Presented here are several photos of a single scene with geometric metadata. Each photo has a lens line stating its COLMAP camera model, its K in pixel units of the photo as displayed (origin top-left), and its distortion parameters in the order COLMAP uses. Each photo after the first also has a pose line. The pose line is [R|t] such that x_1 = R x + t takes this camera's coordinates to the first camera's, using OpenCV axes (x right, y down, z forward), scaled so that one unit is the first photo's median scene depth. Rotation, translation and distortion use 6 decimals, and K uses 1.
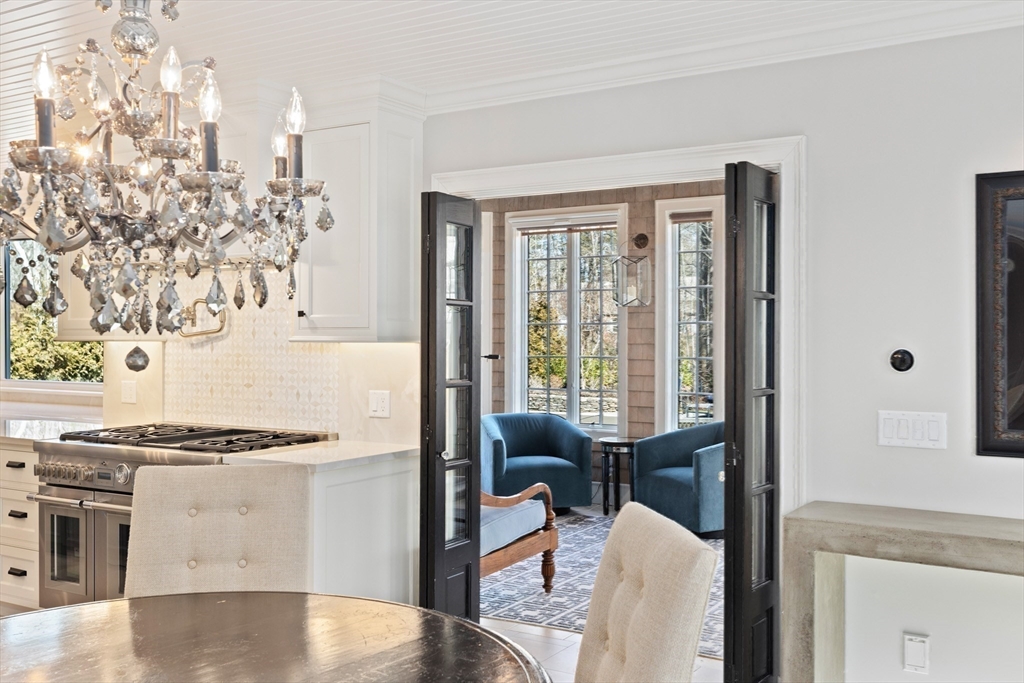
lens RADIAL K [[989.8, 0, 510.5], [0, 989.8, 342.2], [0, 0, 1]] dist [0.006378, 0.000000]
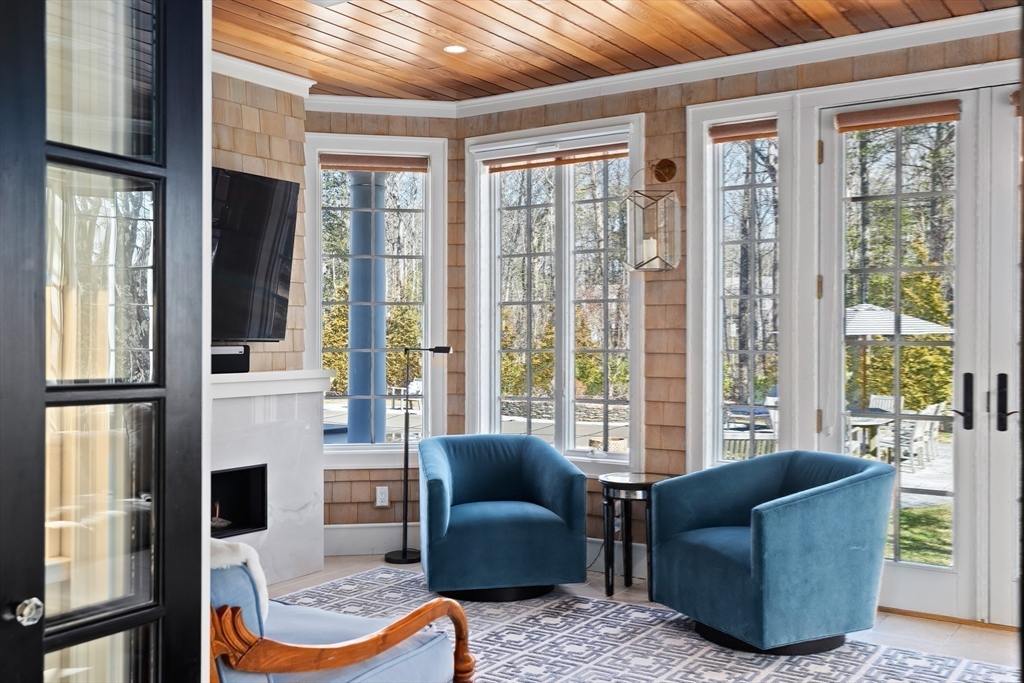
lens RADIAL K [[989.8, 0, 513.5], [0, 989.8, 338.9], [0, 0, 1]] dist [0.006378, 0.000000]
pose [[0.999410, 0.000721, -0.034330, 0.055339], [-0.001159, 0.999918, -0.012740, 0.016631], [0.034318, 0.012772, 0.999329, 0.351512]]
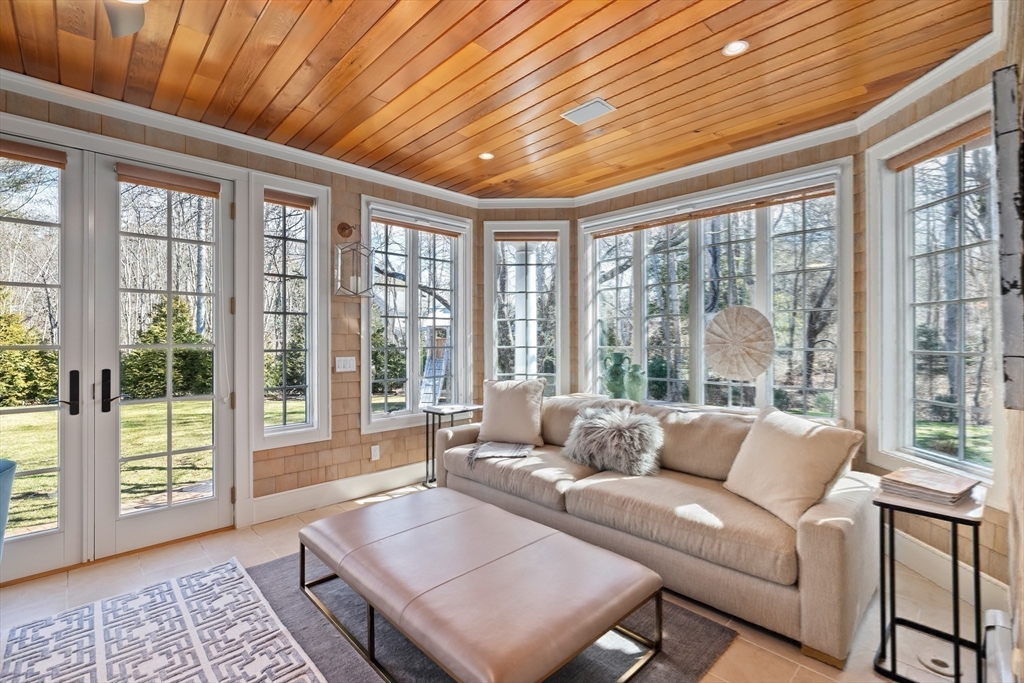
lens RADIAL K [[461.1, 0, 512.8], [0, 461.1, 340.2], [0, 0, 1]] dist [0.000264, 0.000218]
pose [[0.248561, 0.000848, 0.968616, 0.050569], [0.011886, 0.999922, -0.003926, 0.011661], [-0.968543, 0.012489, 0.248532, 0.531413]]
